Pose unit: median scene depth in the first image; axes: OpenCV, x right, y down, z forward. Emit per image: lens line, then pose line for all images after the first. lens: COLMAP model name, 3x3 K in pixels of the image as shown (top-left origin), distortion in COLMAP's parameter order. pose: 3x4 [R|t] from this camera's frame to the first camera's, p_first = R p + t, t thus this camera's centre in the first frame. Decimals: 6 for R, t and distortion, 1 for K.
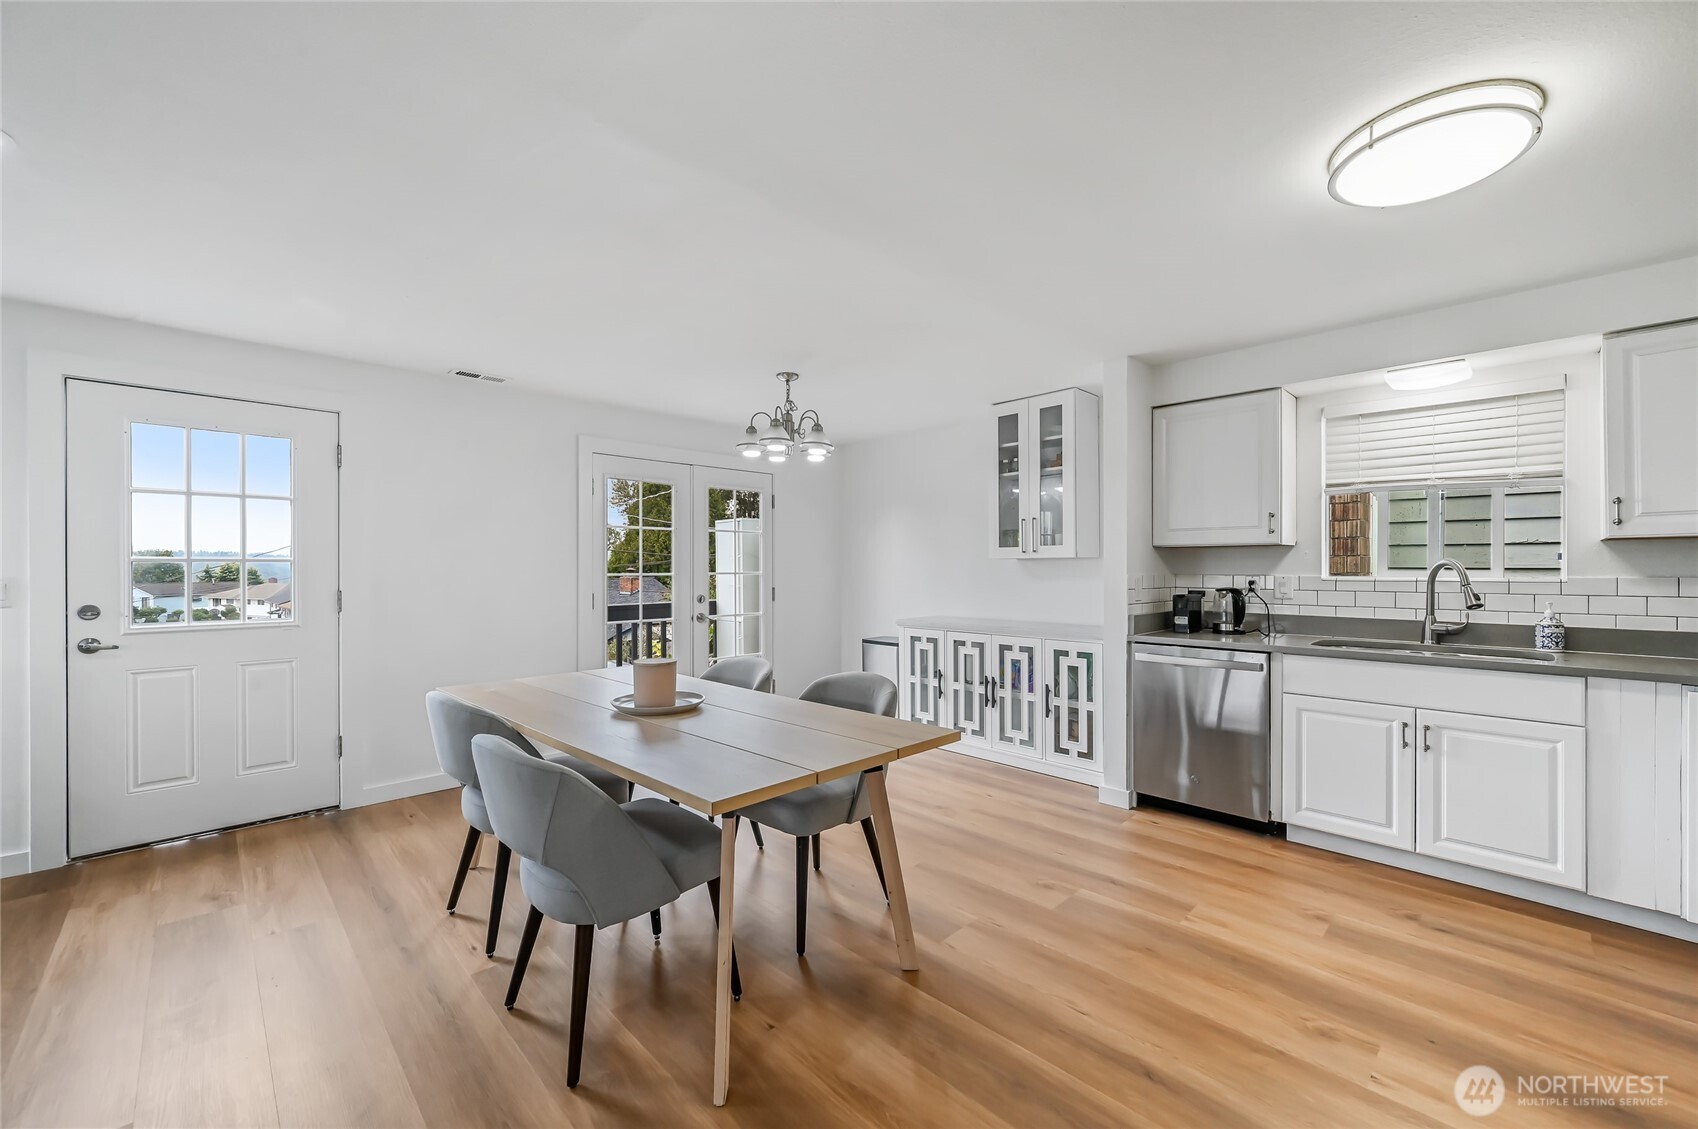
lens RADIAL K [[671.6, 0, 850.8], [0, 671.6, 573.5], [0, 0, 1]] dist [0.000668, 0.000289]
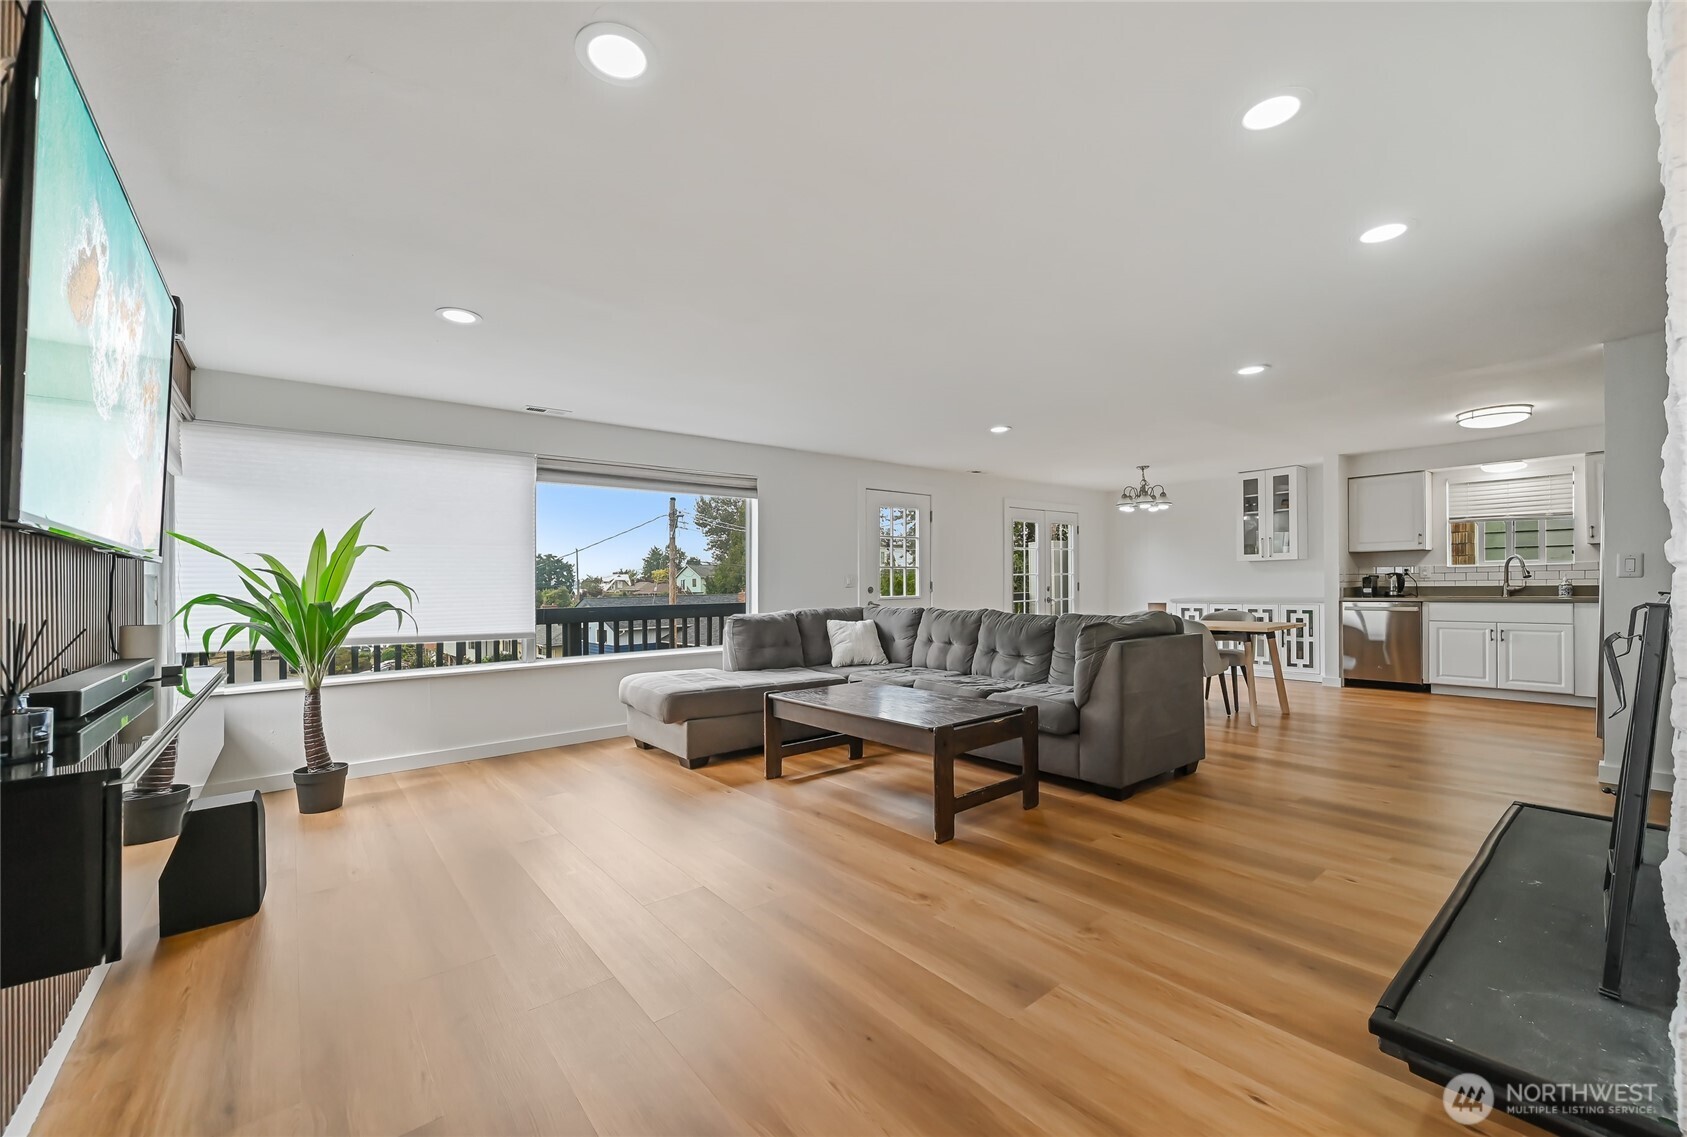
lens RADIAL K [[672.9, 0, 845.3], [0, 672.9, 595.2], [0, 0, 1]] dist [0.000067, 0.000000]
pose [[0.995406, -0.015066, -0.094555, -0.943917], [0.015998, 0.999831, 0.009108, 0.049409], [0.094402, -0.010579, 0.995478, -1.225783]]
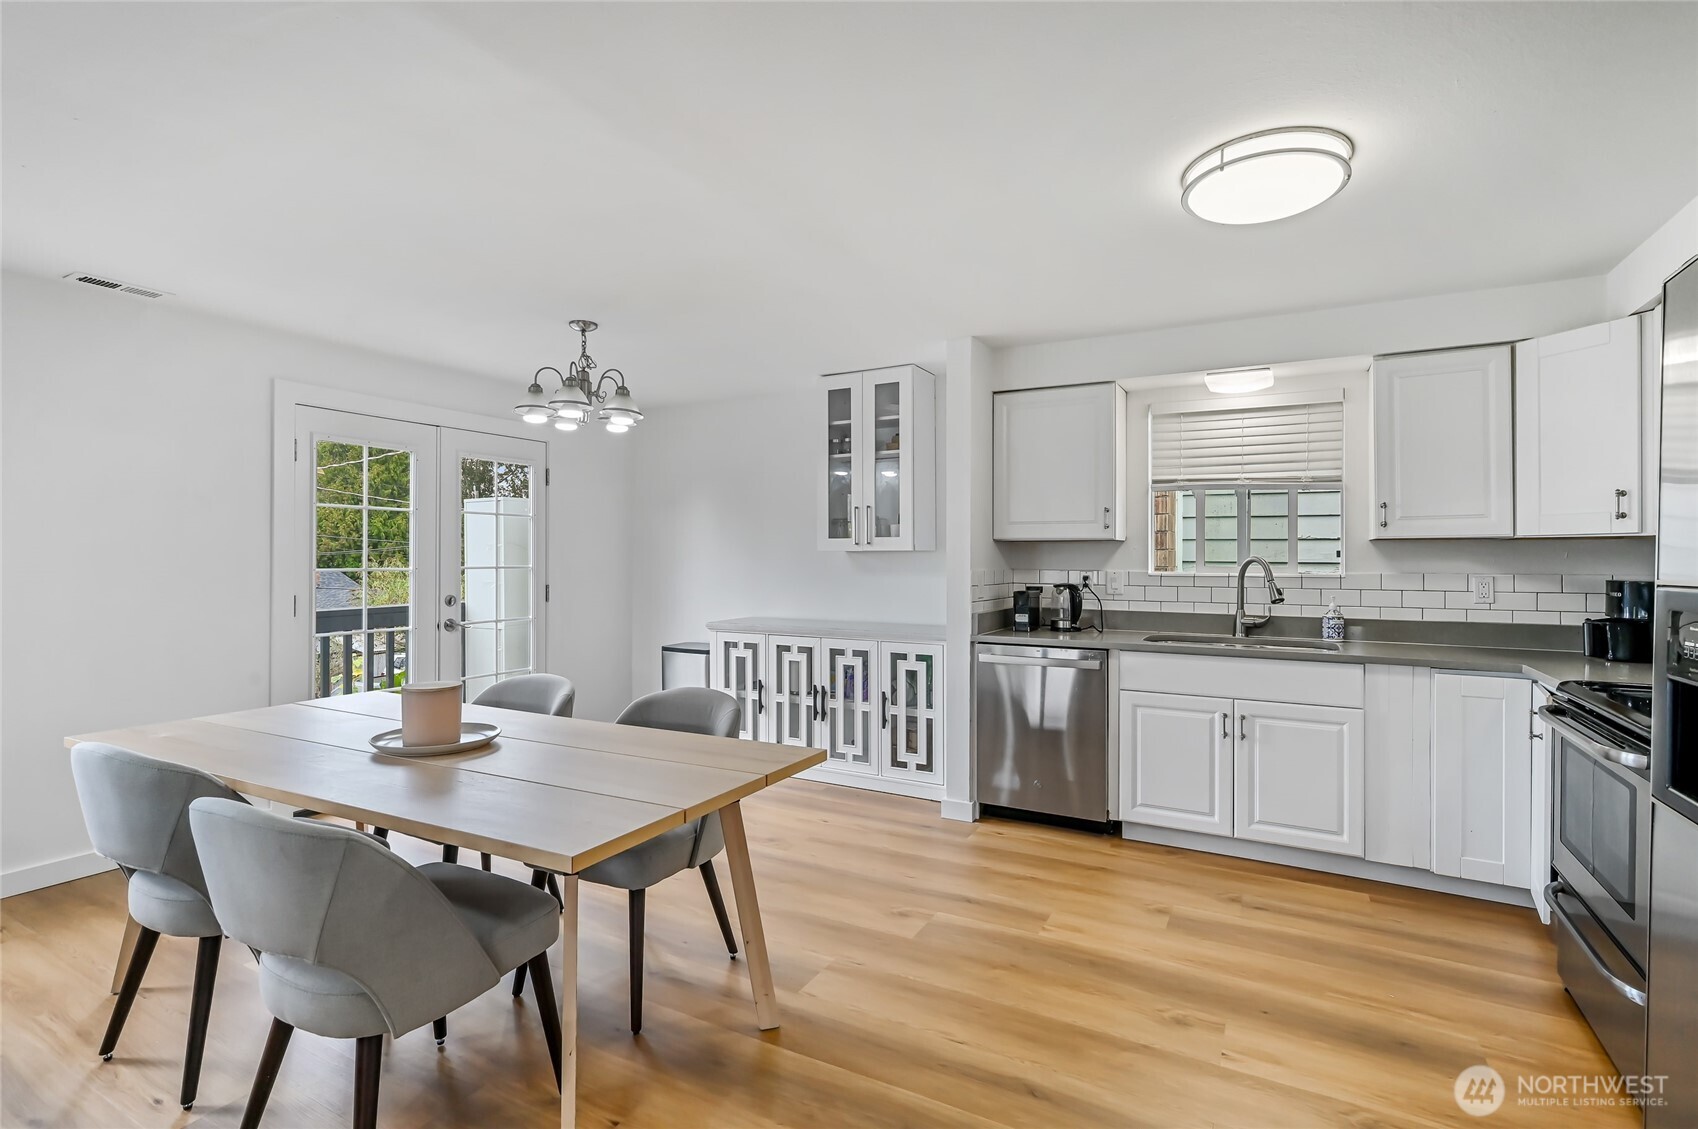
lens RADIAL K [[797.9, 0, 850.9], [0, 797.9, 560.7], [0, 0, 1]] dist [0.001900, 0.000329]
pose [[0.958023, 0.002170, 0.286683, -0.074652], [-0.001115, 0.999992, -0.003843, -0.008002], [-0.286689, 0.003362, 0.958018, -0.015814]]
